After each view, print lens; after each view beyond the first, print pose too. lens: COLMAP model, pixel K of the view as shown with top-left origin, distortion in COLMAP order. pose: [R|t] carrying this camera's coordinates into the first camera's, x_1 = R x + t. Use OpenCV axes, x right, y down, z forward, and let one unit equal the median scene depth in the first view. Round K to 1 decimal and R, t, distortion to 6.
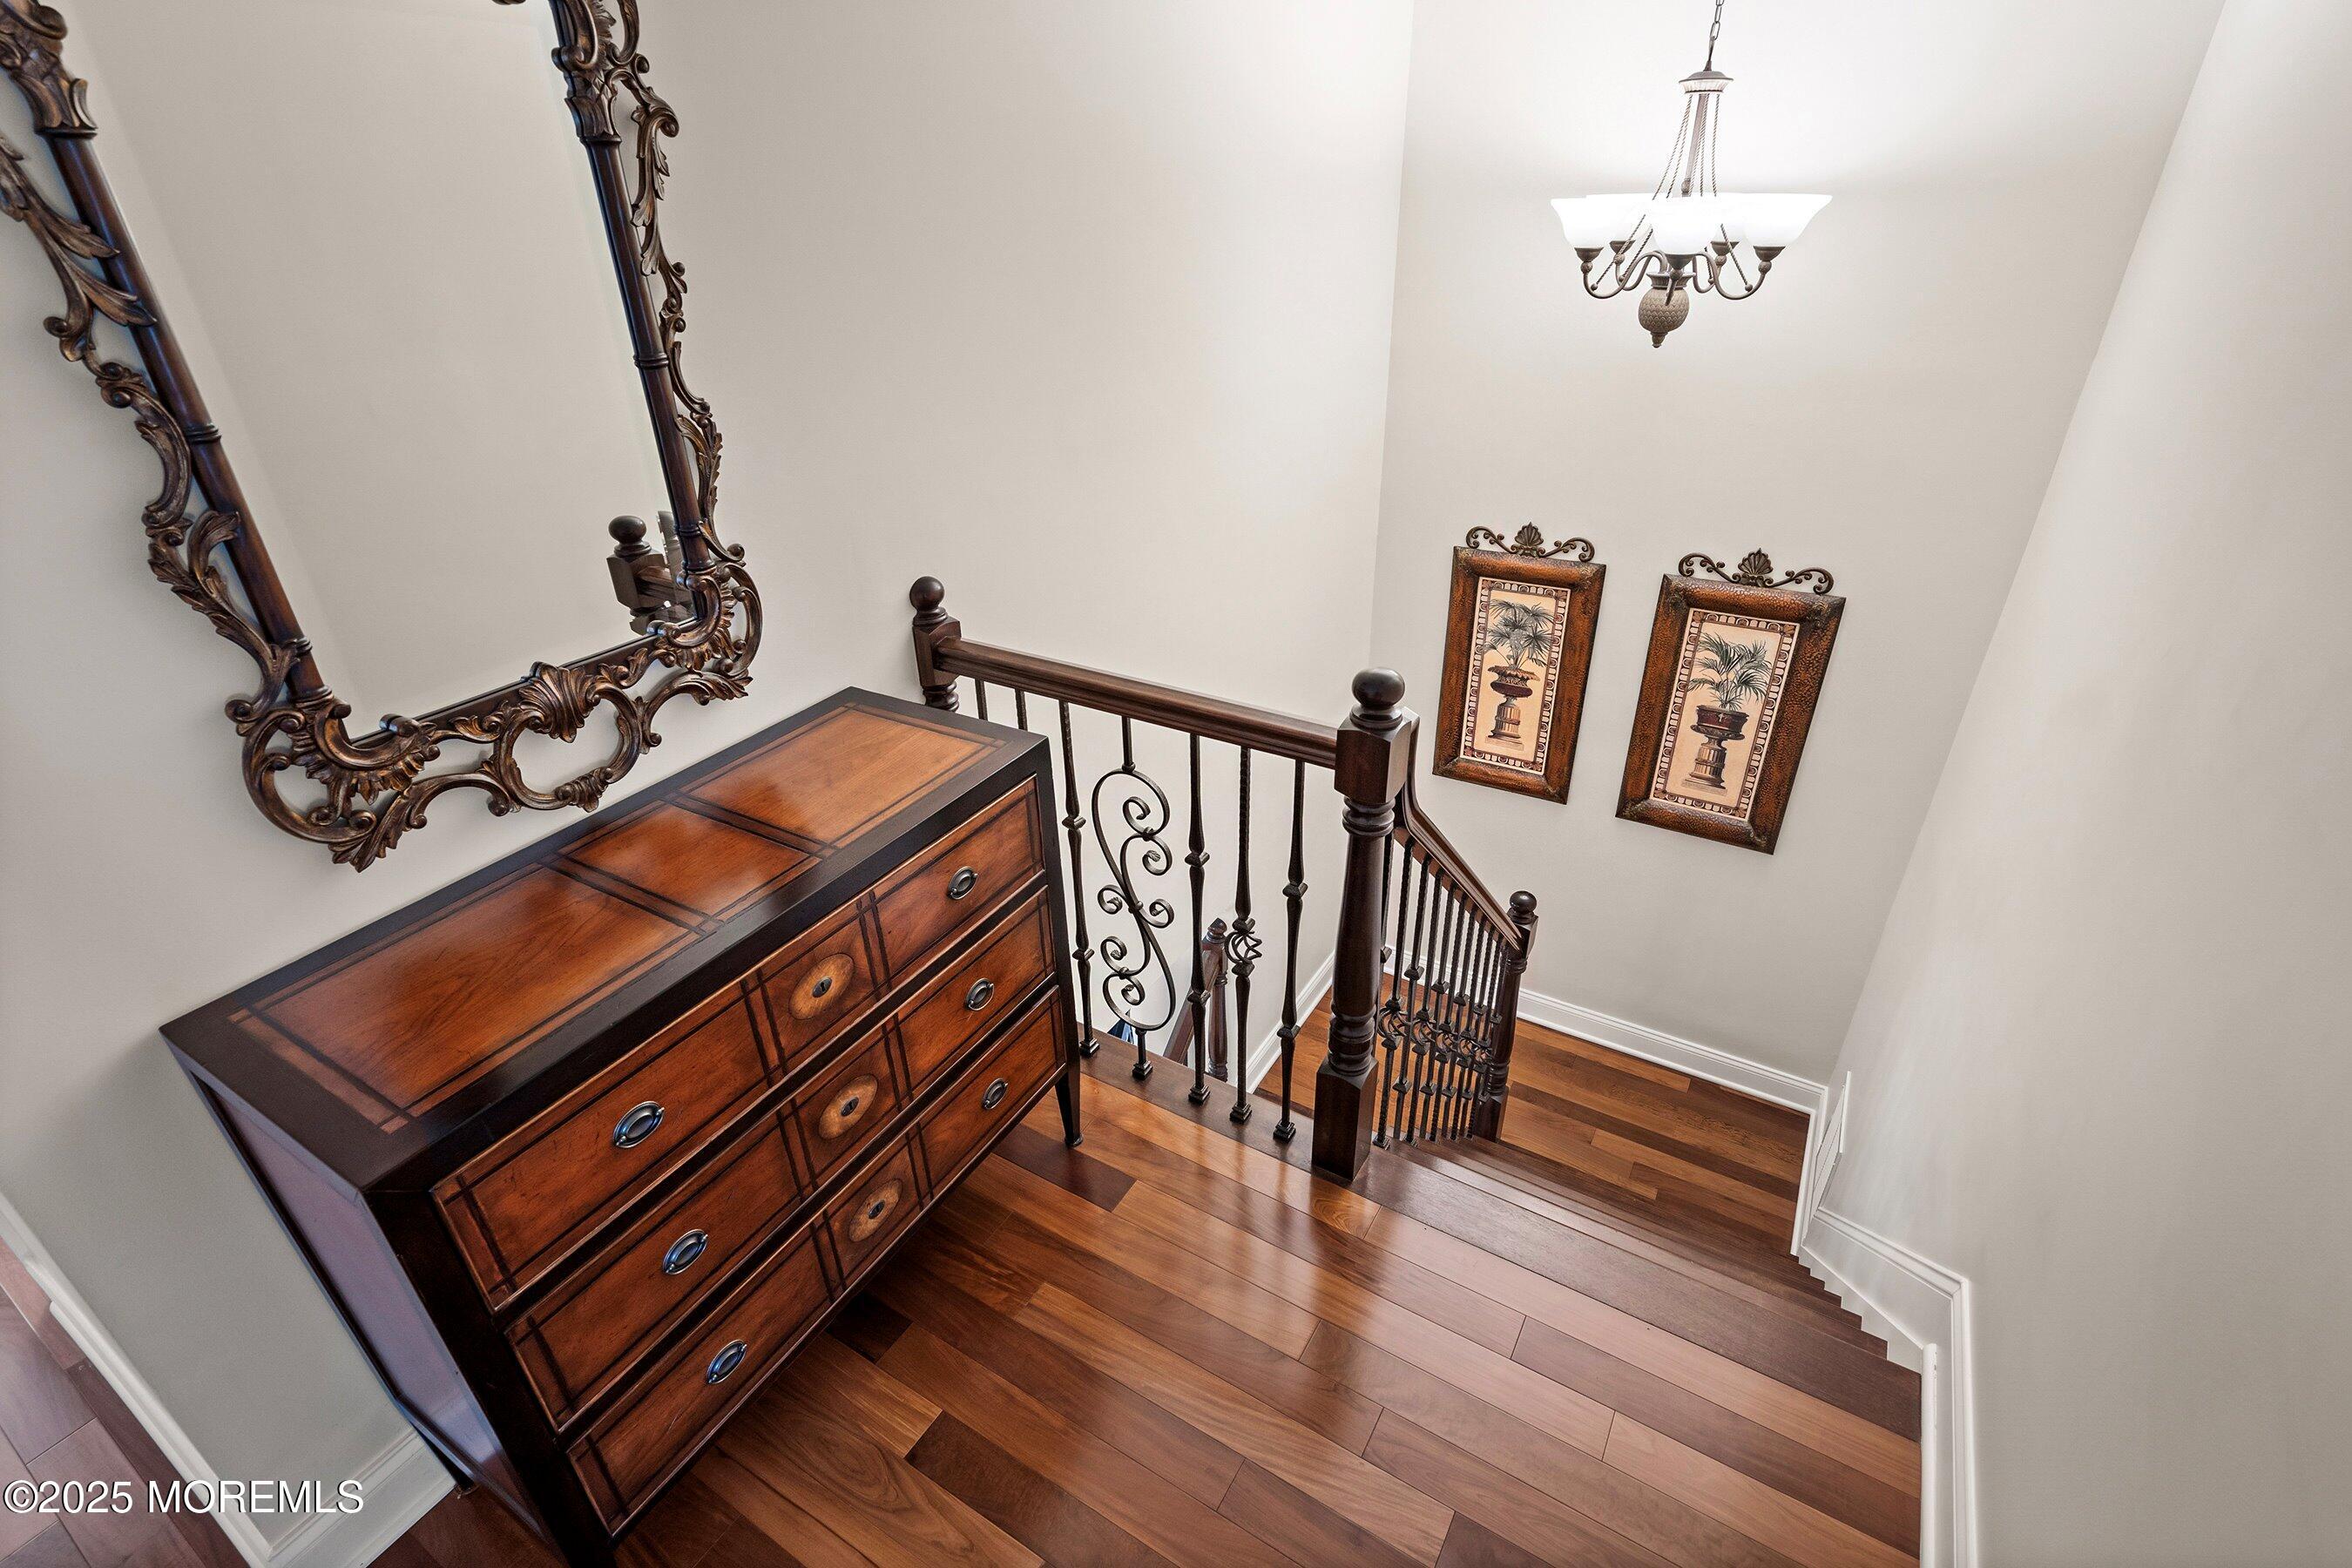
lens RADIAL K [[1106.4, 0, 1164.4], [0, 1106.4, 775.5], [0, 0, 1]] dist [-0.006786, 0.001984]
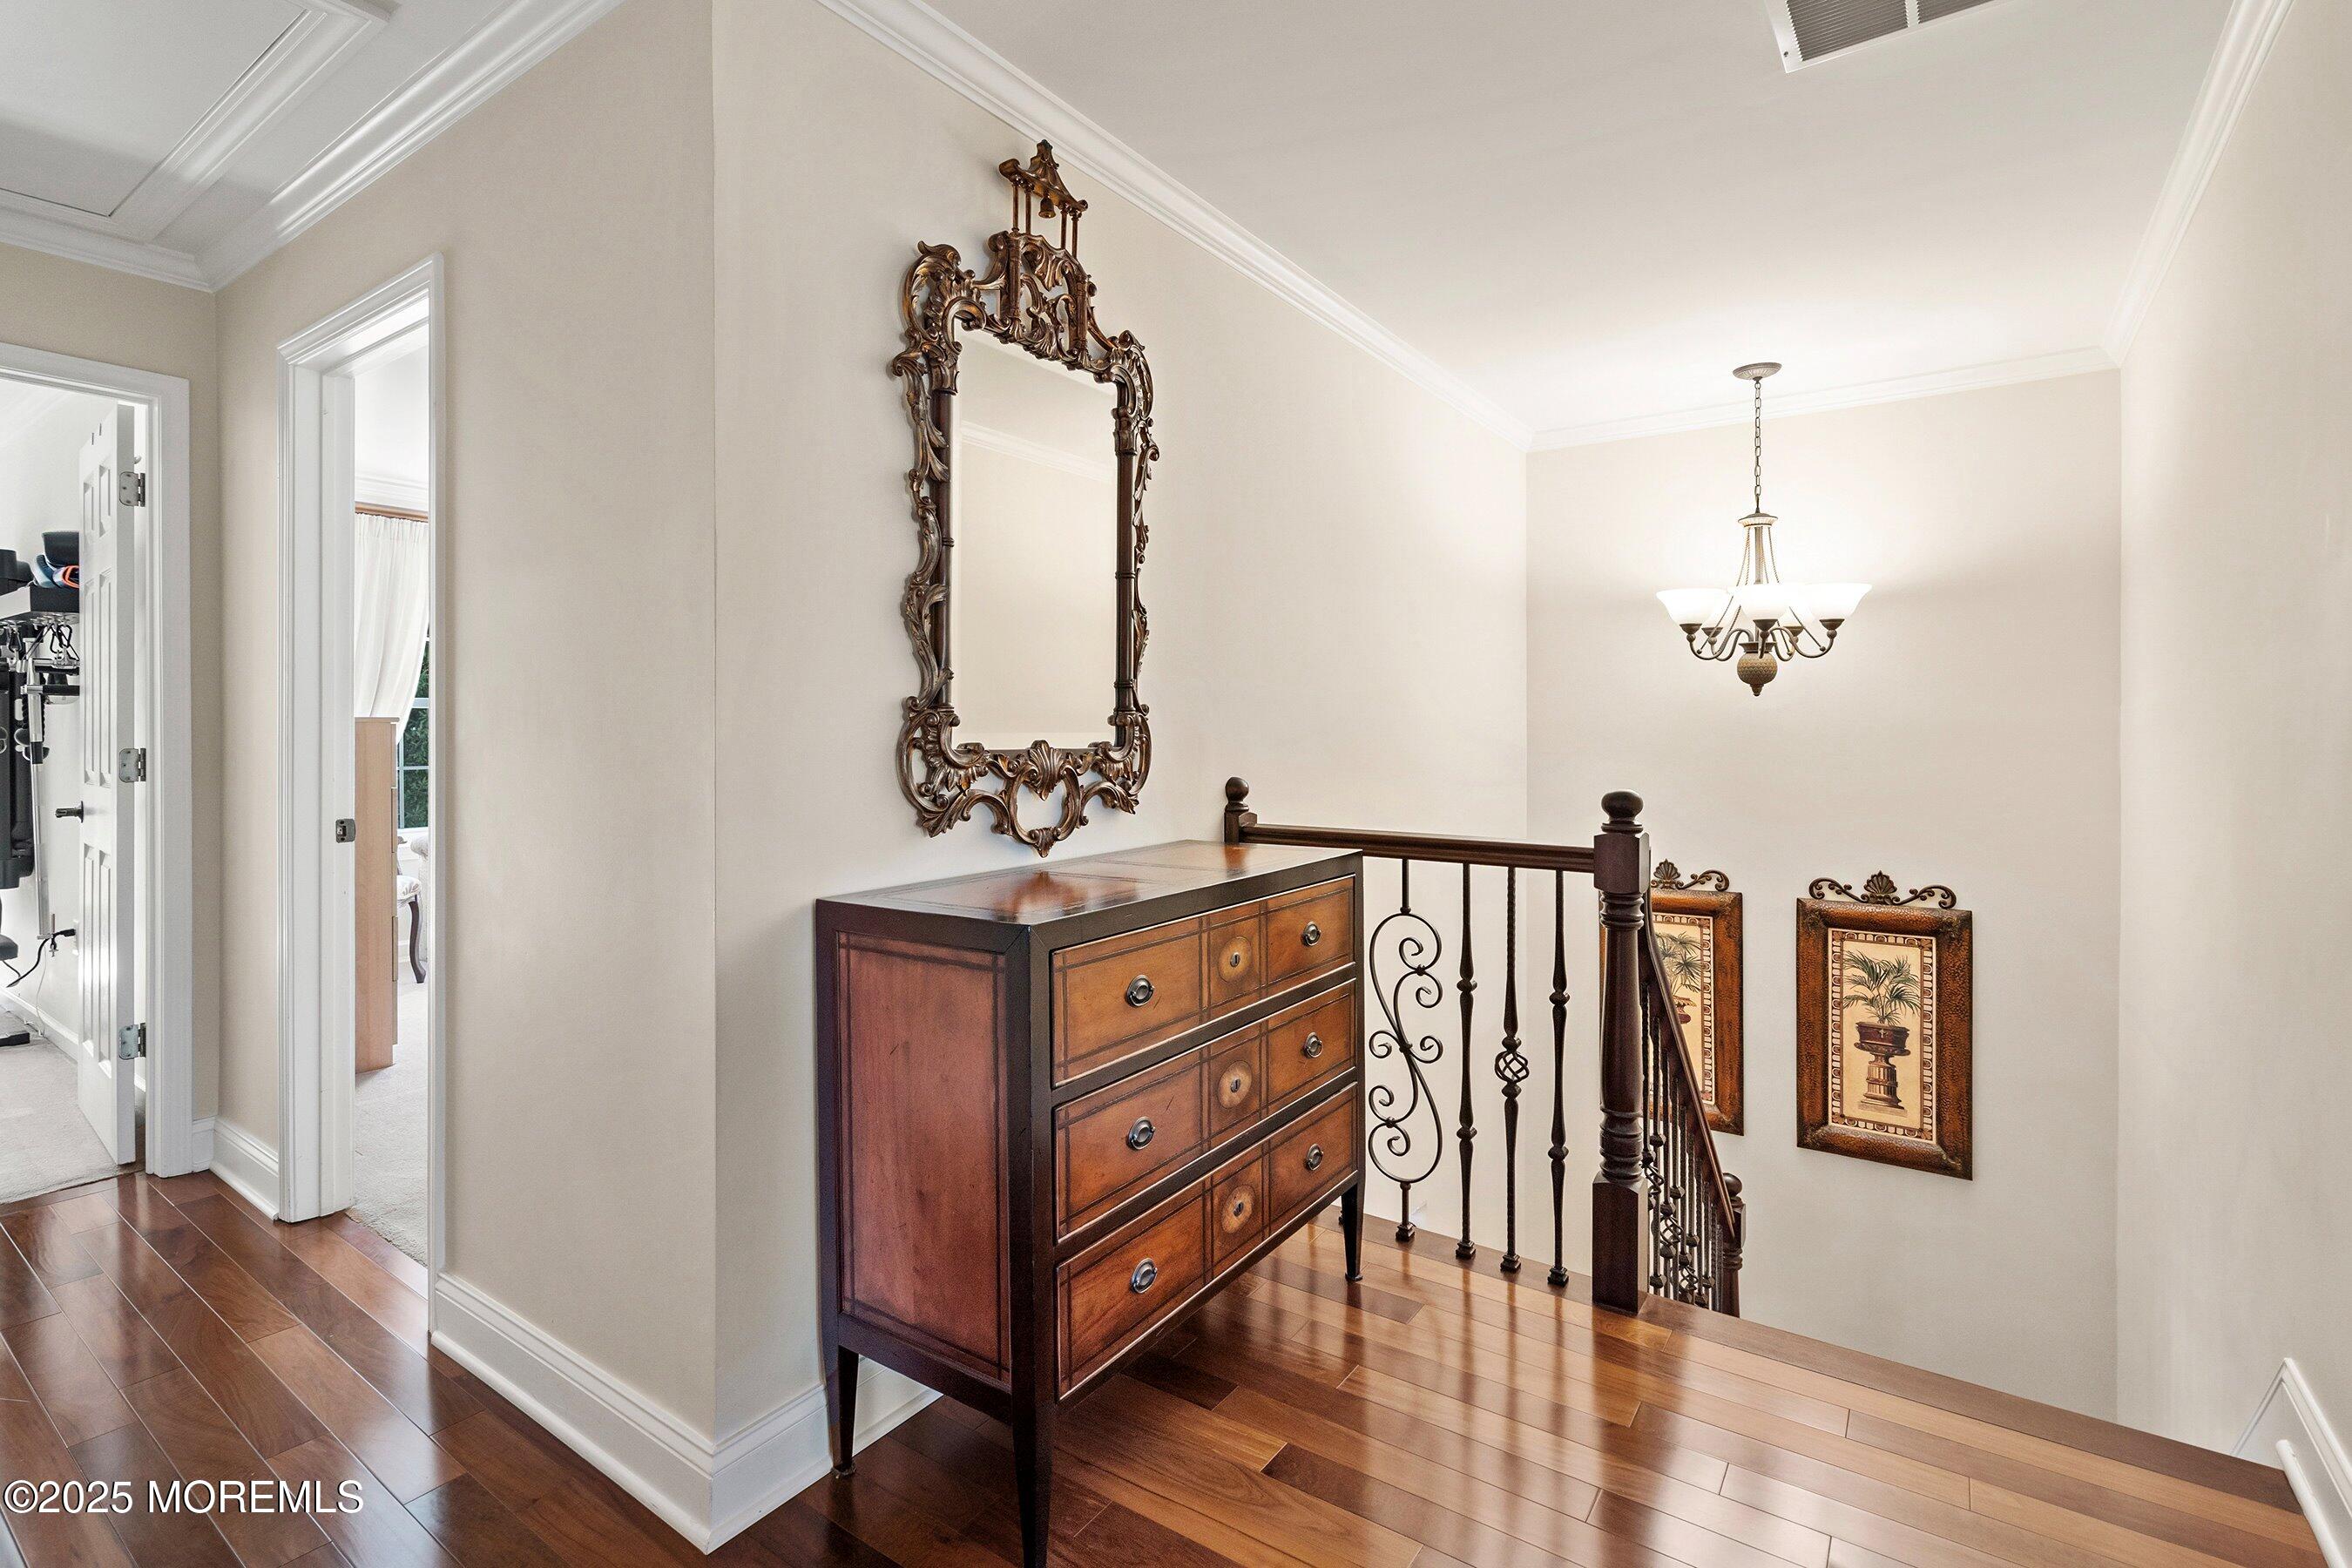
lens RADIAL K [[1106.4, 0, 1147.7], [0, 1106.4, 713.8], [0, 0, 1]] dist [-0.006786, 0.001984]
pose [[0.996876, 0.024289, -0.075155, -0.134155], [-0.057637, 0.874302, -0.481948, 0.239819], [0.054002, 0.484774, 0.872971, -0.120211]]
